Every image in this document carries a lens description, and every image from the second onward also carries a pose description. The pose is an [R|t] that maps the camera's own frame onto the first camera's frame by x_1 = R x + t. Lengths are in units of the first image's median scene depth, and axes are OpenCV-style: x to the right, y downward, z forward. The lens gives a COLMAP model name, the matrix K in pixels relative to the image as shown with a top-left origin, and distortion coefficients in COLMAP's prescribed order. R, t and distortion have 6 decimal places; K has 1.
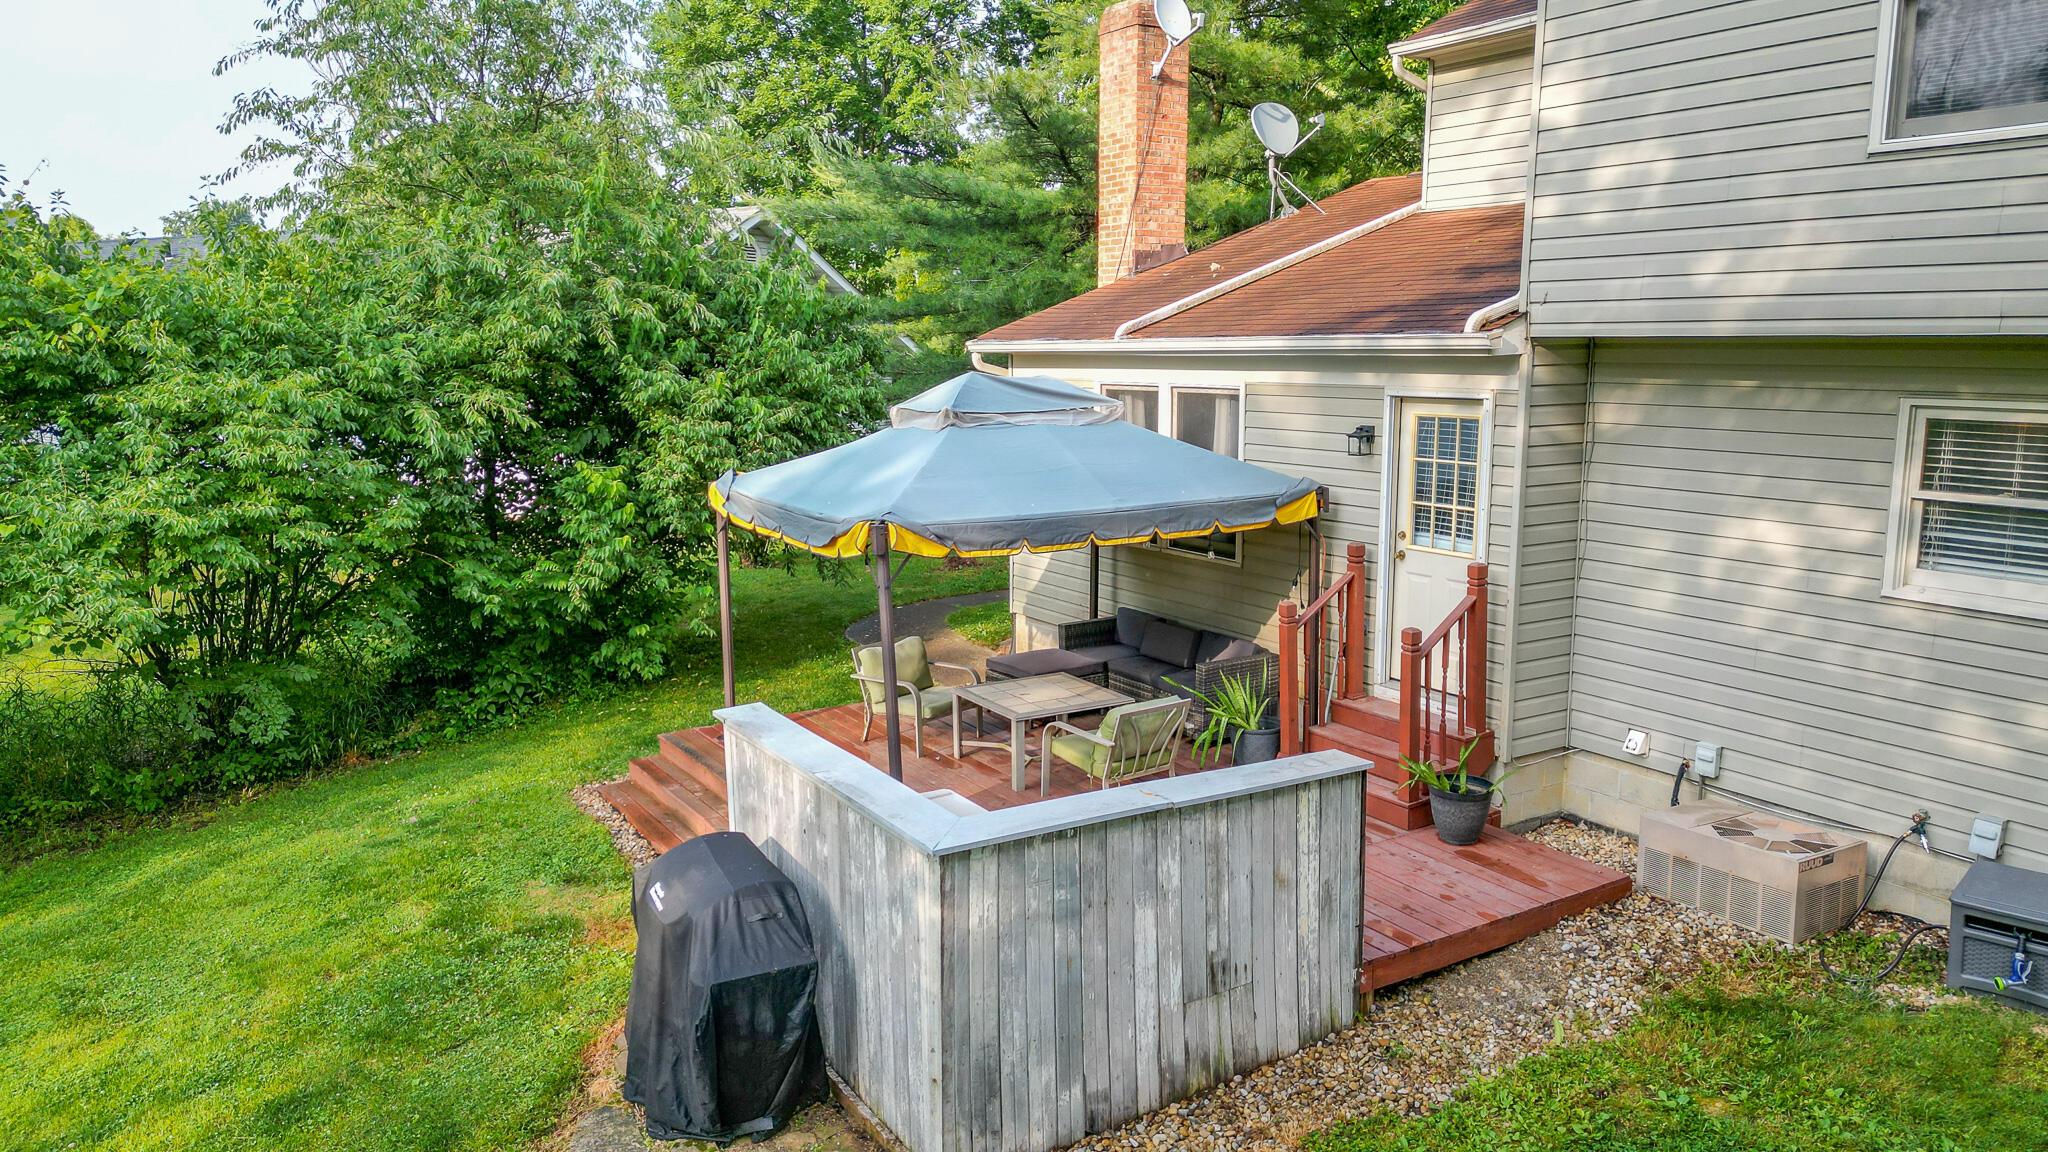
lens RADIAL K [[1408.7, 0, 1024.7], [0, 1408.7, 594.7], [0, 0, 1]] dist [0.022907, -0.003926]
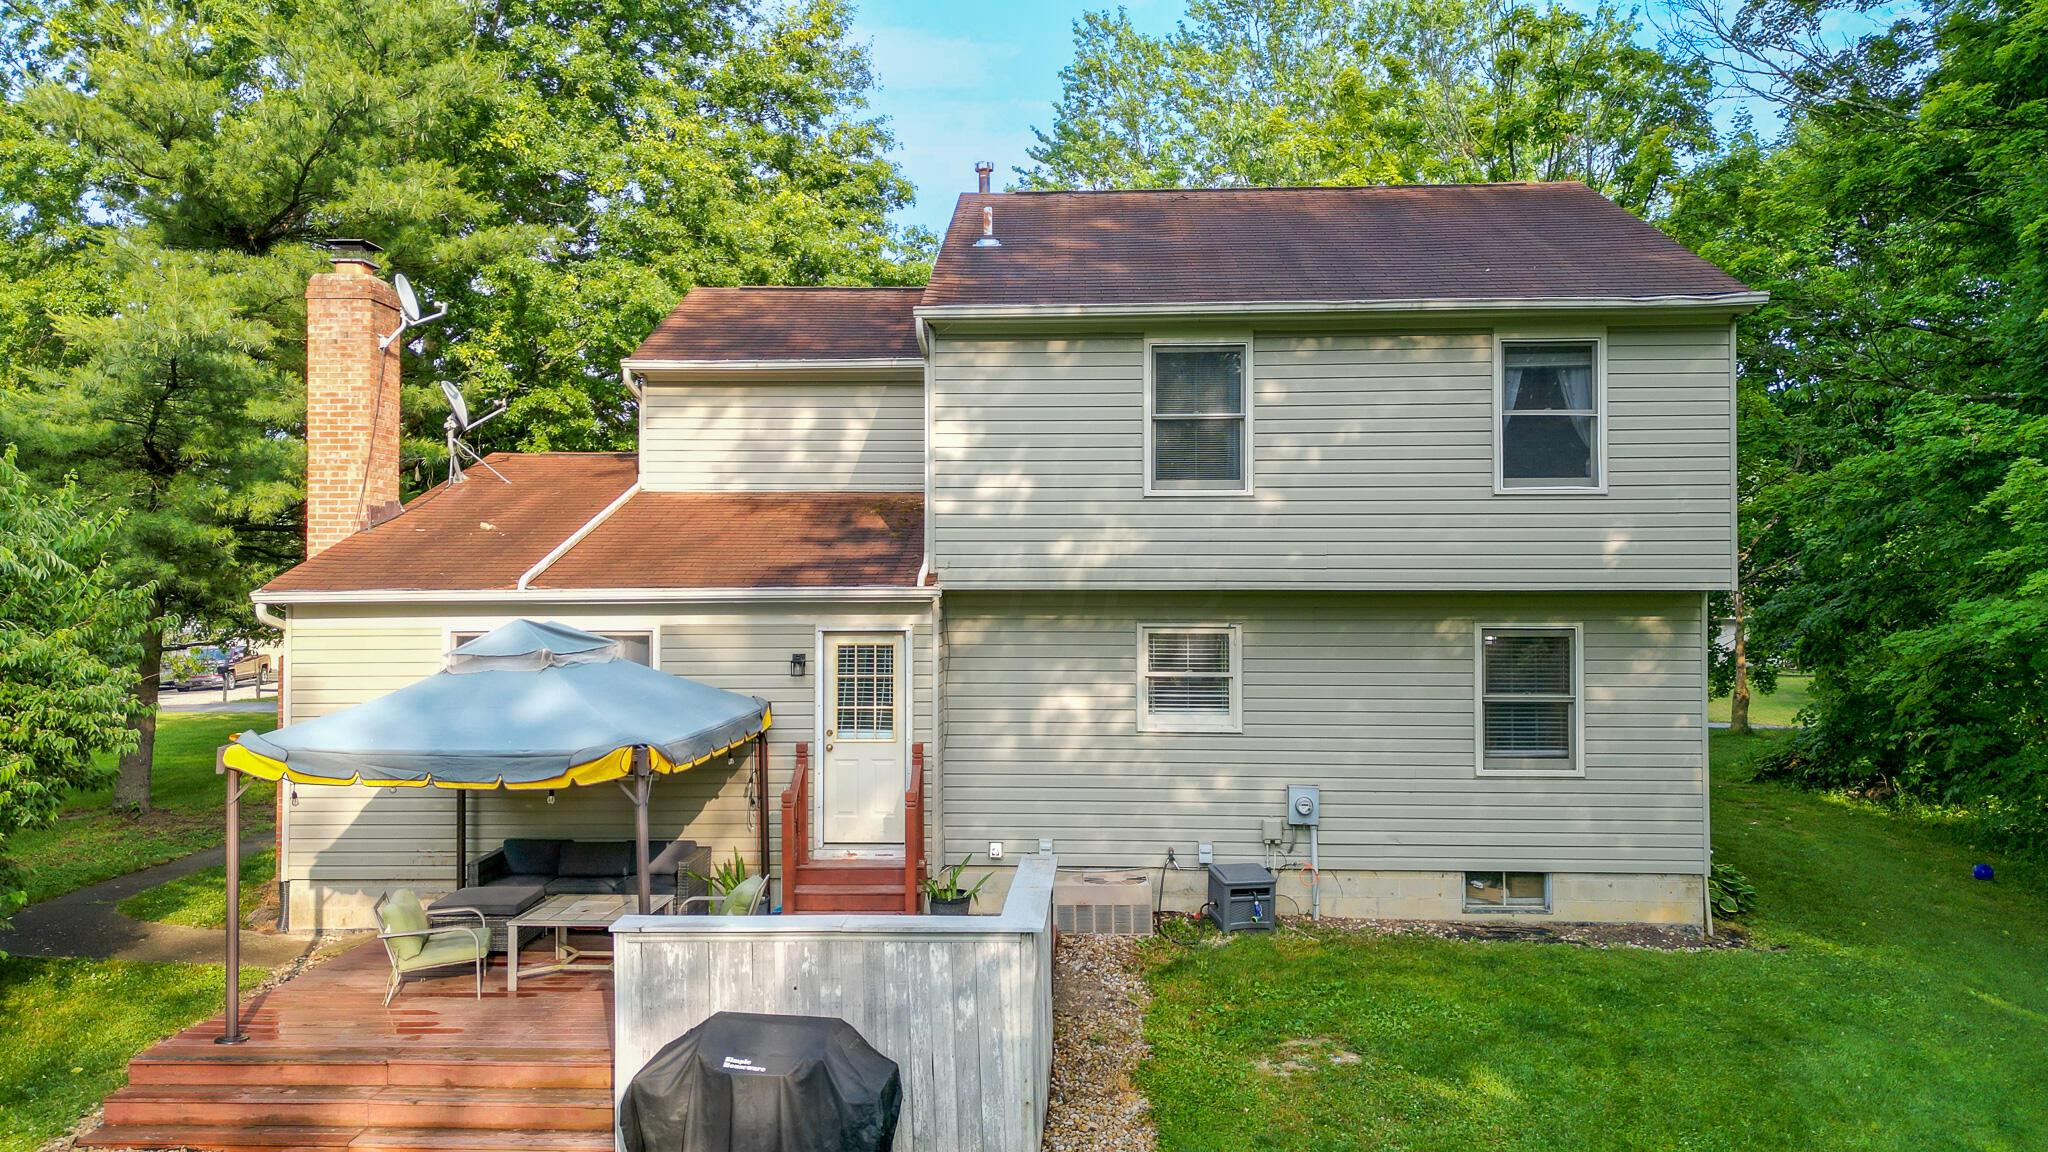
lens RADIAL K [[1408.7, 0, 1019.4], [0, 1408.7, 565.8], [0, 0, 1]] dist [0.022907, -0.003926]
pose [[0.568522, 0.016492, 0.822503, -0.845269], [0.145985, 0.981909, -0.120595, -0.010809], [-0.809612, 0.188634, 0.555829, 0.078492]]
